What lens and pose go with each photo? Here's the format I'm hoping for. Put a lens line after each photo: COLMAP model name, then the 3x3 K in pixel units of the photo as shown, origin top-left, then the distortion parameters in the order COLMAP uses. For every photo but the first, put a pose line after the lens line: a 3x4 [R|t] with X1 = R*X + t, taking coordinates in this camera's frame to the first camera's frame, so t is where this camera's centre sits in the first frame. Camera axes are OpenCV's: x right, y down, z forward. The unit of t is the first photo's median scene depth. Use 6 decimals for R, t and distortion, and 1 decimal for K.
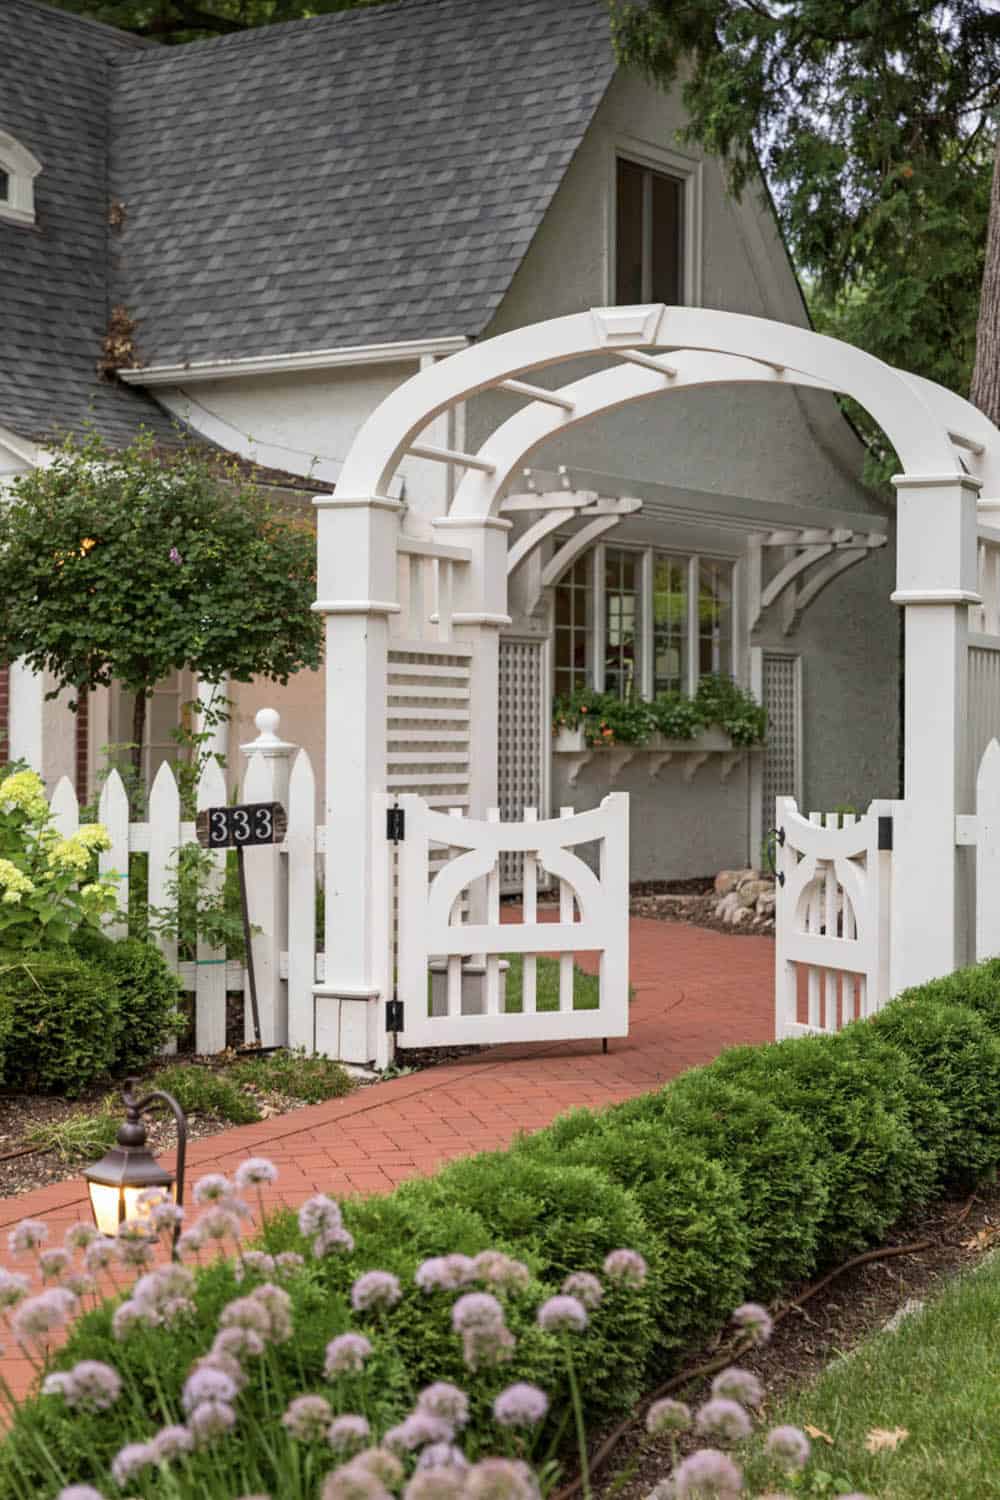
lens RADIAL K [[2530.7, 0, 500.0], [0, 2530.7, 750.0], [0, 0, 1]] dist [0.040514, 0.050277]
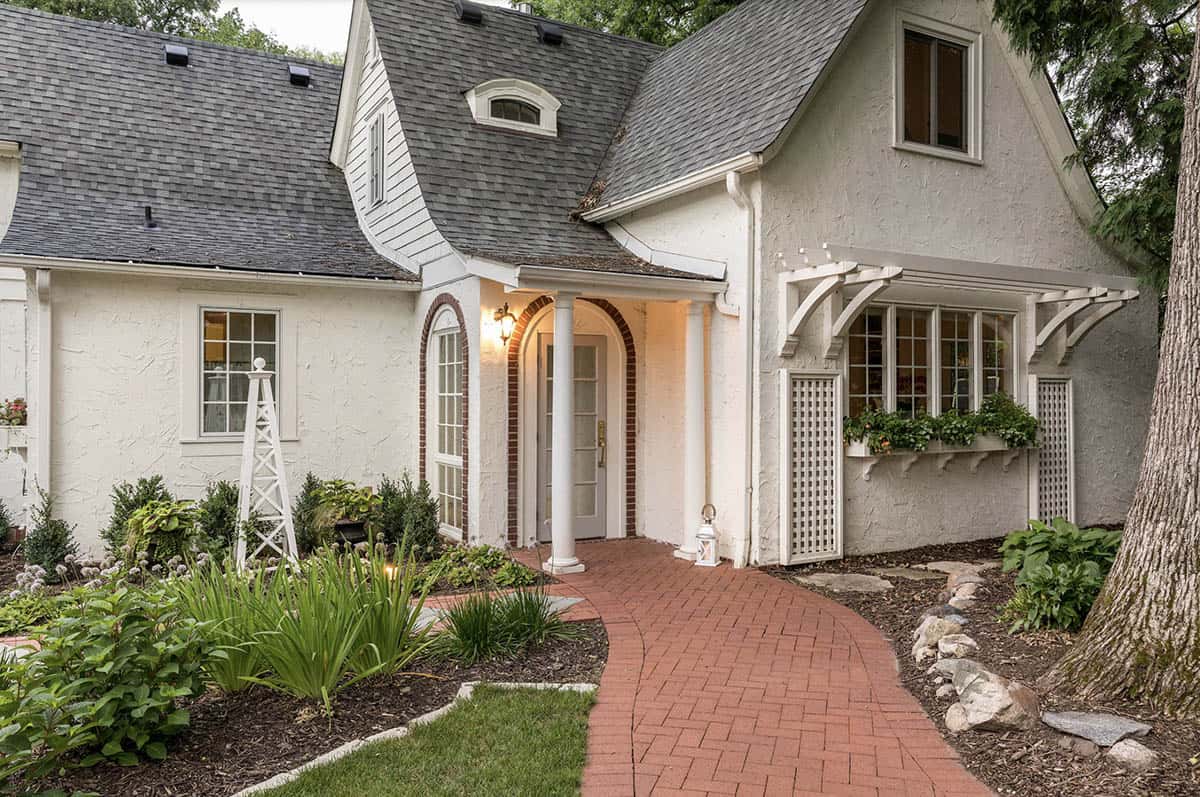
lens RADIAL K [[878.0, 0, 605.1], [0, 878.0, 399.7], [0, 0, 1]] dist [-0.004928, 0.004472]
pose [[0.904516, -0.006119, -0.426396, 0.099663], [0.004994, 0.999980, -0.003757, -0.027327], [0.426411, 0.001269, 0.904529, 0.481182]]
